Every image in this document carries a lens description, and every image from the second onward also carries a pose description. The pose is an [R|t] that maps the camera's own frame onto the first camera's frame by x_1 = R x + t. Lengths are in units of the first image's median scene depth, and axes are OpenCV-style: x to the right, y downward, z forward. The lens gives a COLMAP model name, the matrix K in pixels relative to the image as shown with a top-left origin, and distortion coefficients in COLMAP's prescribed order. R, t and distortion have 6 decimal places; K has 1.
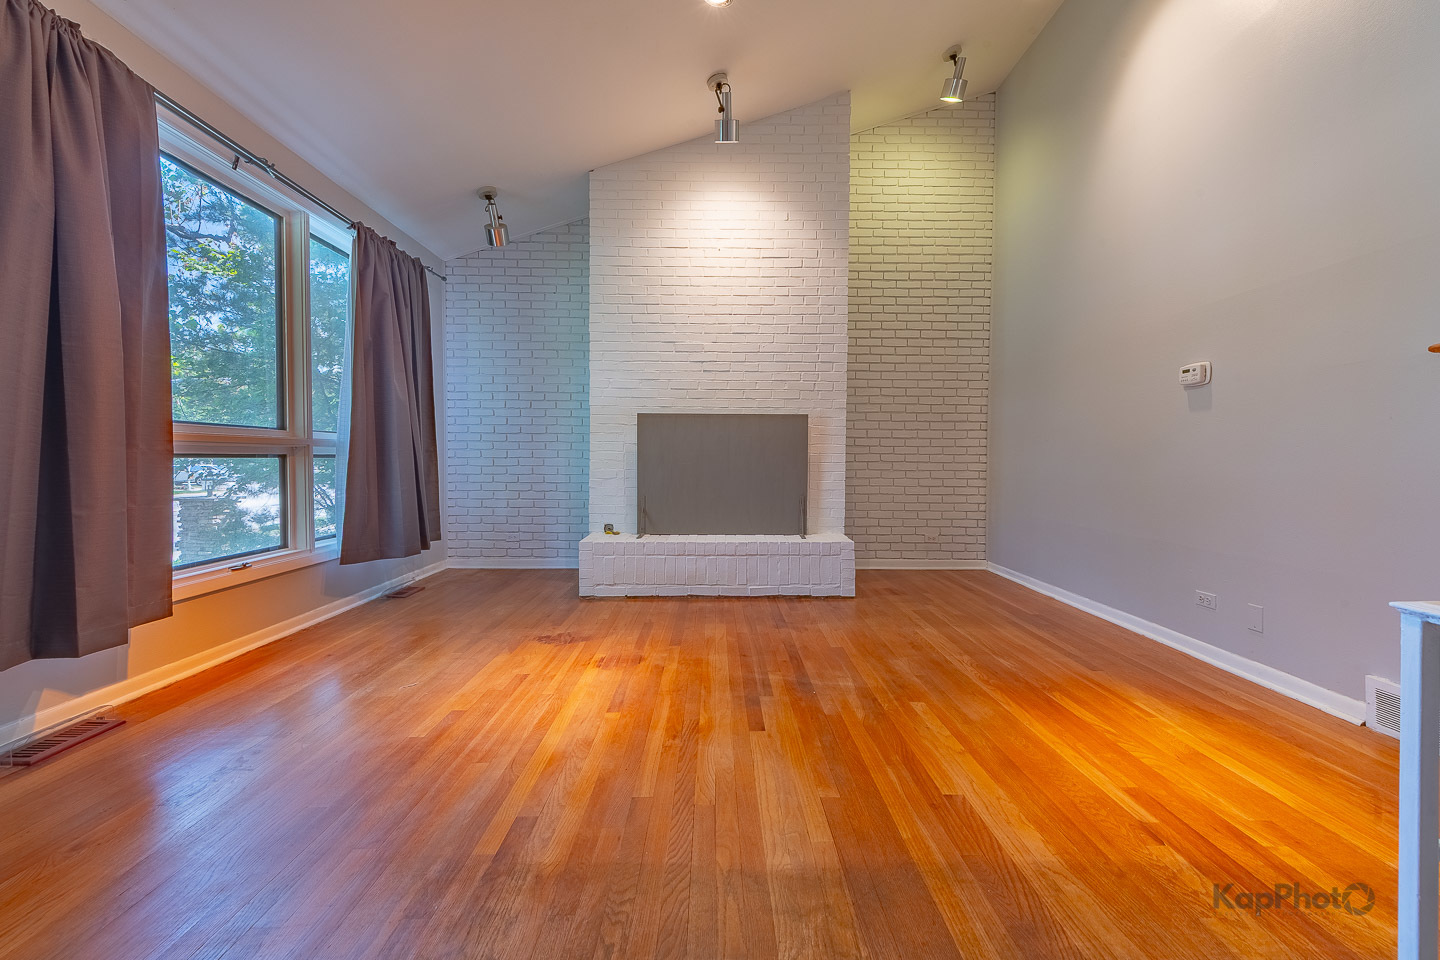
lens RADIAL K [[586.1, 0, 757.7], [0, 586.1, 455.3], [0, 0, 1]] dist [0.011544, -0.000332]
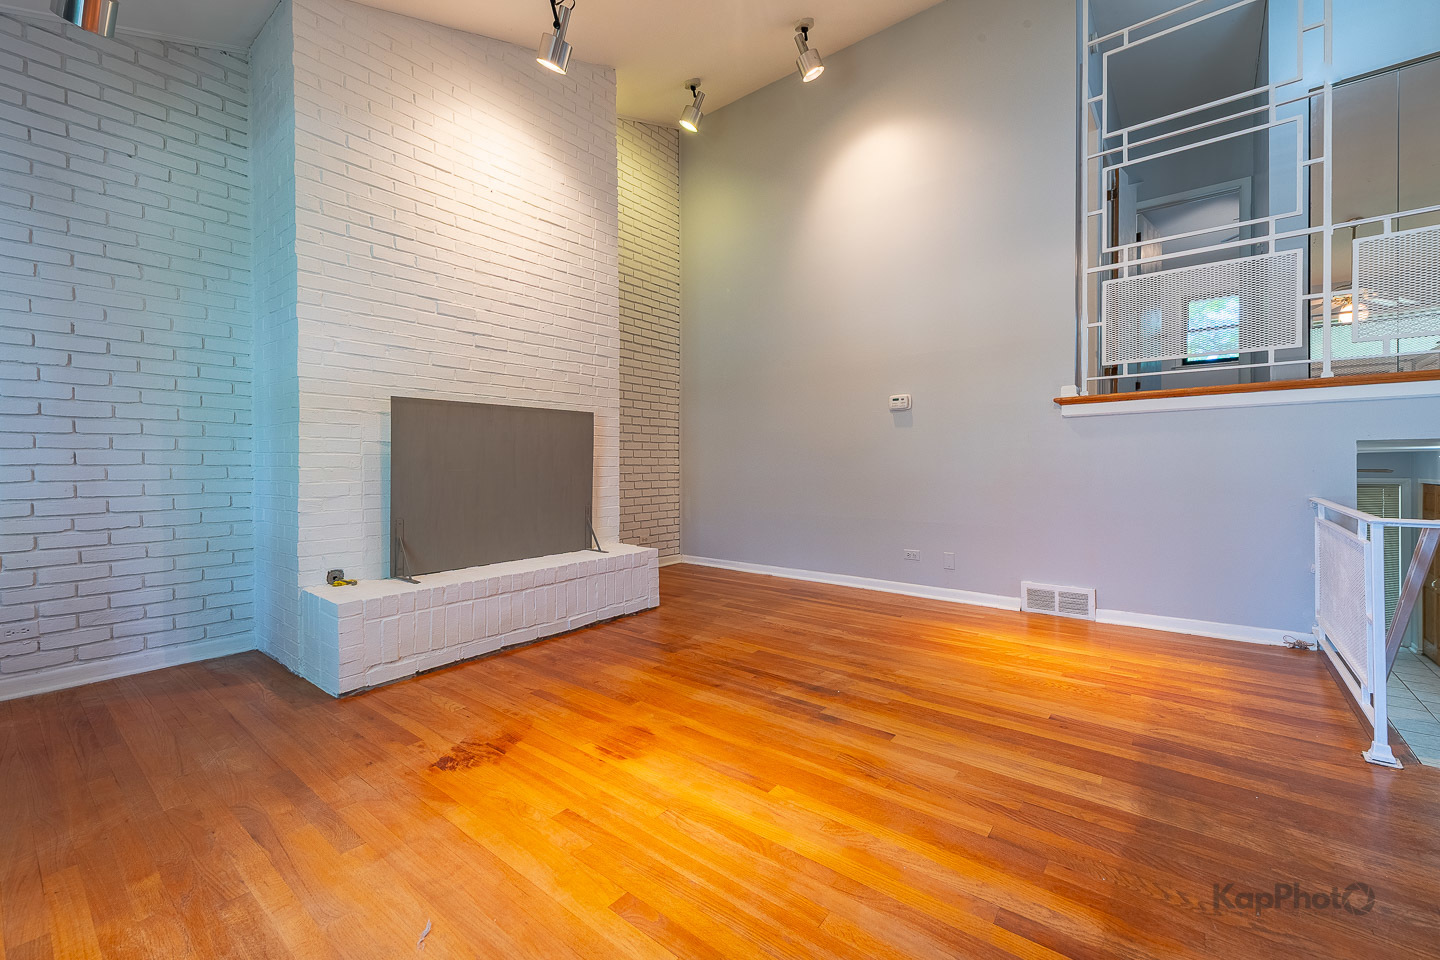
lens RADIAL K [[568.2, 0, 753.7], [0, 568.2, 453.9], [0, 0, 1]] dist [0.018591, -0.006932]
pose [[0.653371, 0.003227, 0.757031, -0.536482], [0.003537, 0.999967, -0.007315, 0.000067], [-0.757029, 0.007457, 0.653338, 0.334689]]
